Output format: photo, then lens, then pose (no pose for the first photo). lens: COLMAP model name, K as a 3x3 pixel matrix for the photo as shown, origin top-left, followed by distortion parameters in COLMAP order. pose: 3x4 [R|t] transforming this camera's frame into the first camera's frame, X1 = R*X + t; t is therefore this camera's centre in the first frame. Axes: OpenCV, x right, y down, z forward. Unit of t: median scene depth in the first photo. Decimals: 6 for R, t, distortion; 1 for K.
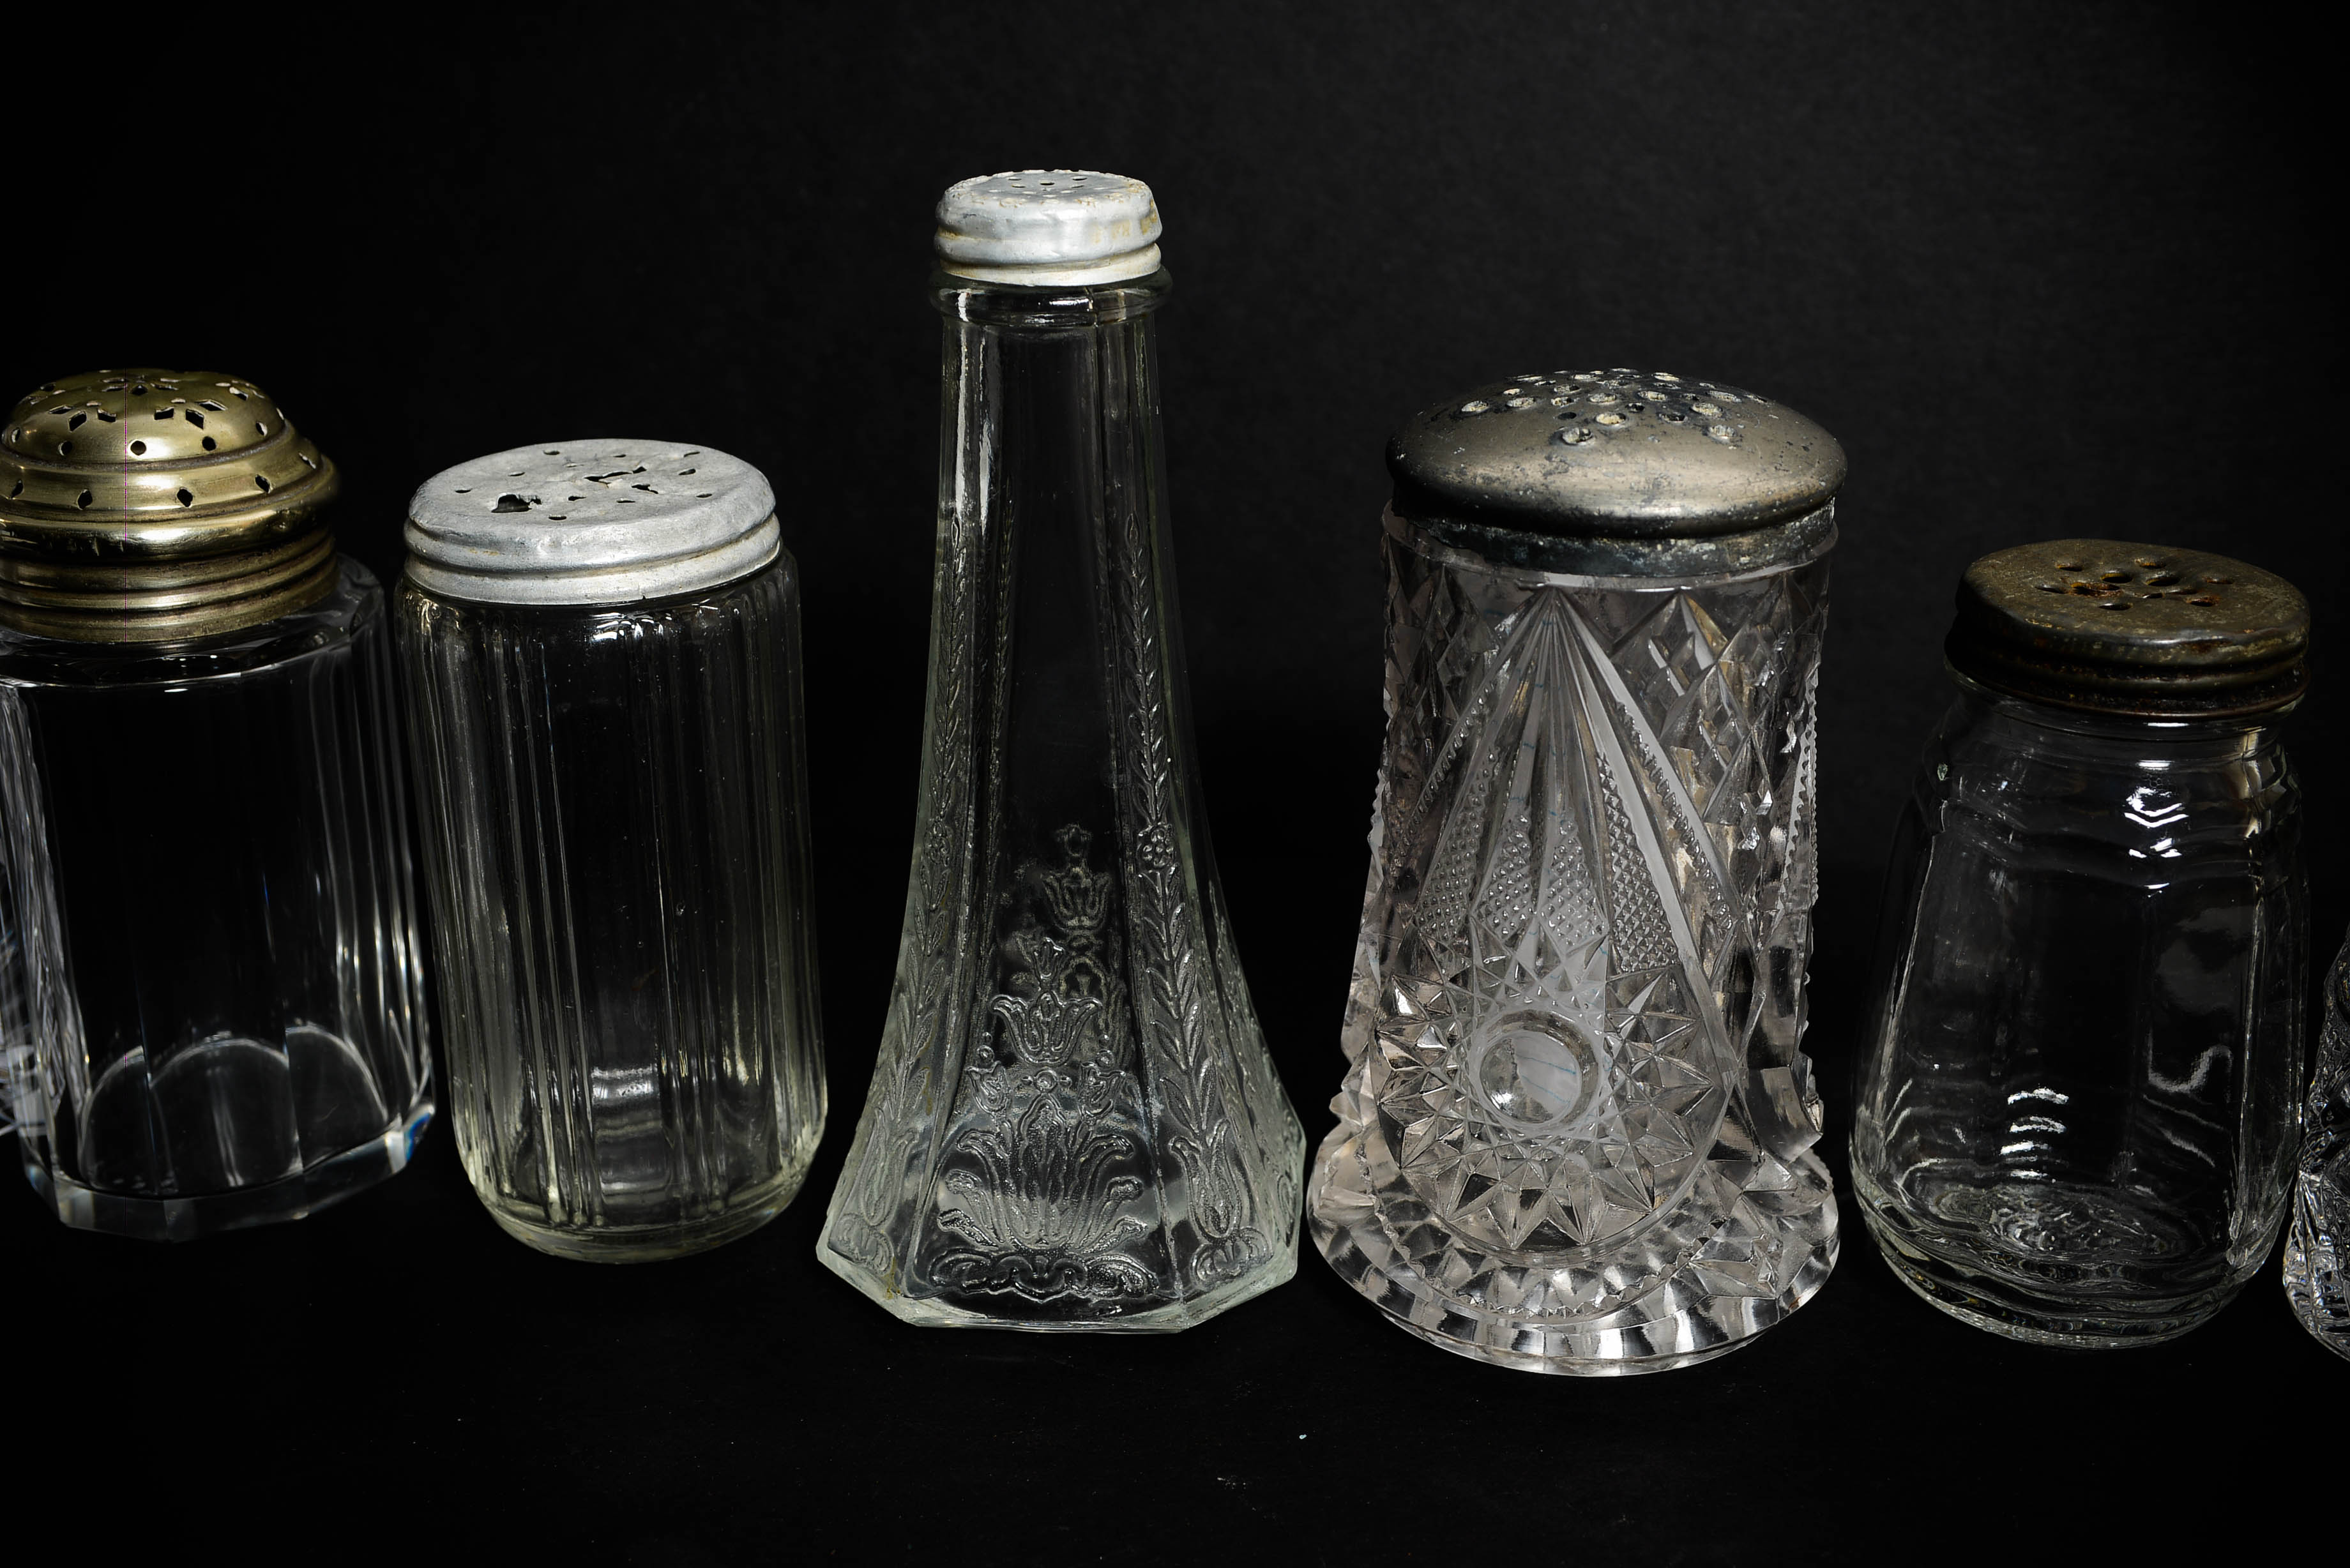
lens RADIAL K [[2973.1, 0, 1241.7], [0, 2973.1, 876.9], [0, 0, 1]] dist [0.015420, -0.013746]
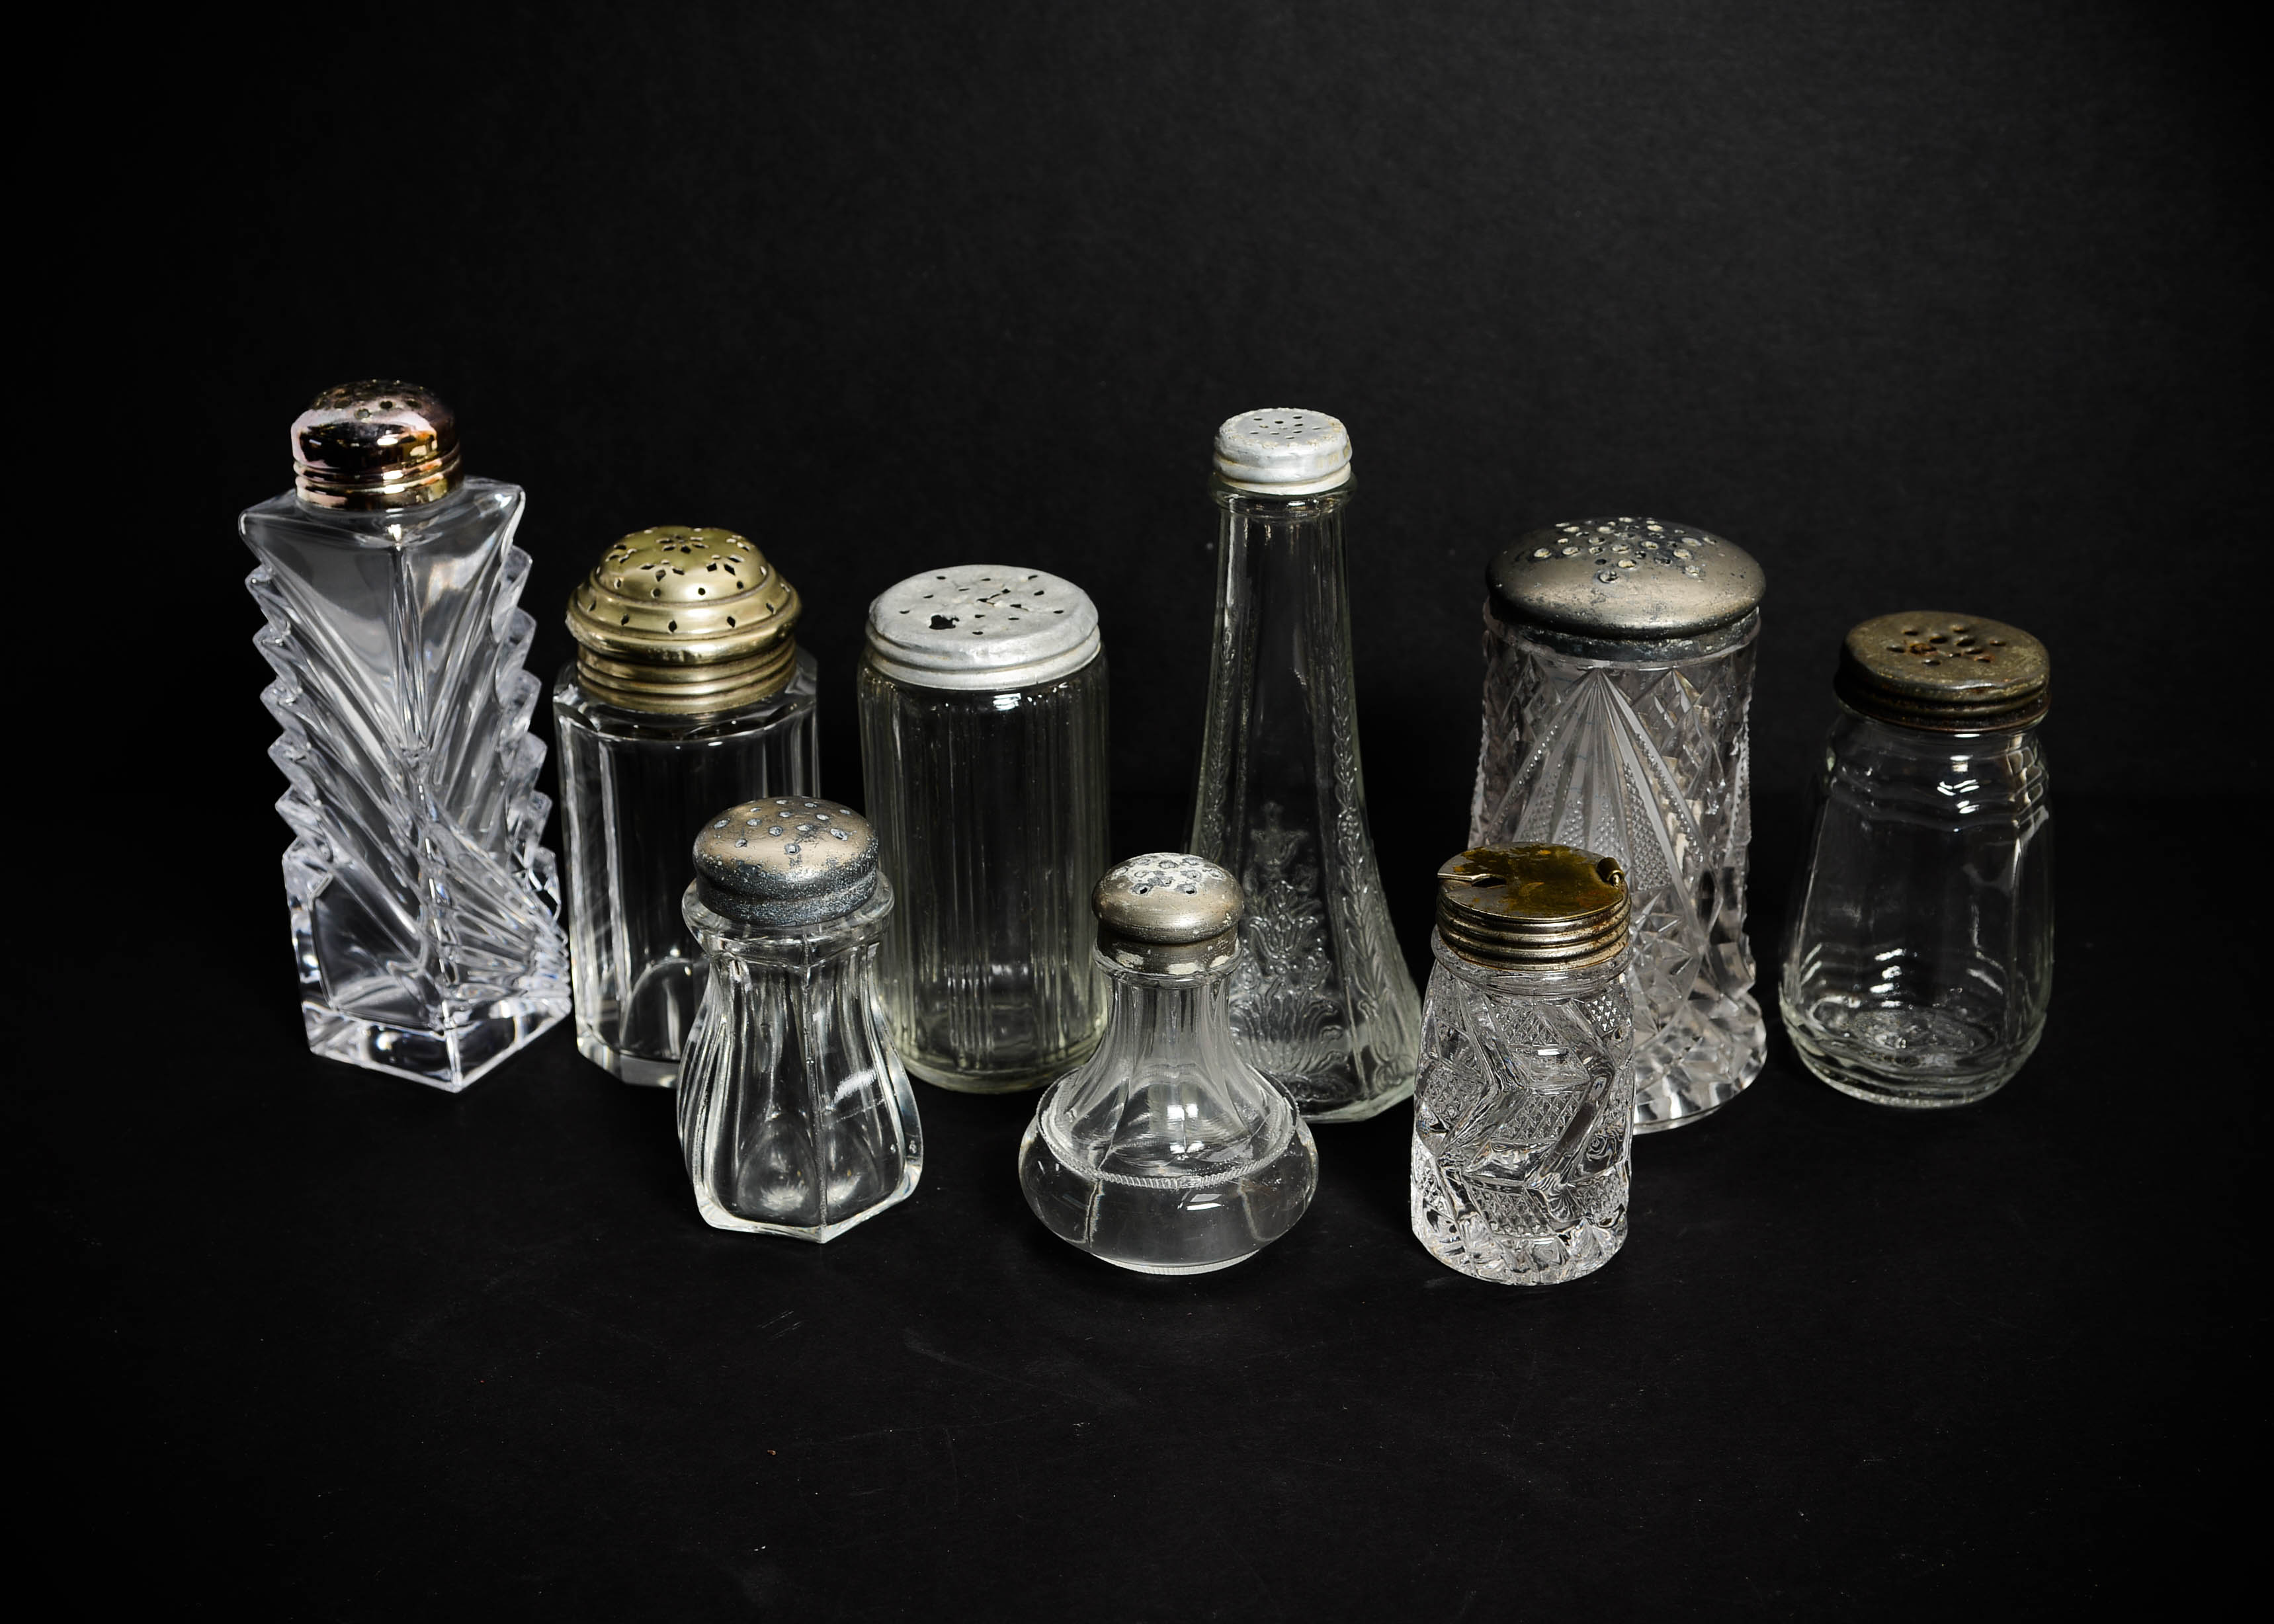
lens RADIAL K [[3661.0, 0, 1139.2], [0, 3661.0, 868.9], [0, 0, 1]] dist [0.125022, -0.010218]
pose [[0.997897, -0.034796, 0.054686, -0.253482], [0.031324, 0.997515, 0.063114, -0.114593], [-0.056746, -0.061268, 0.996507, -0.995175]]
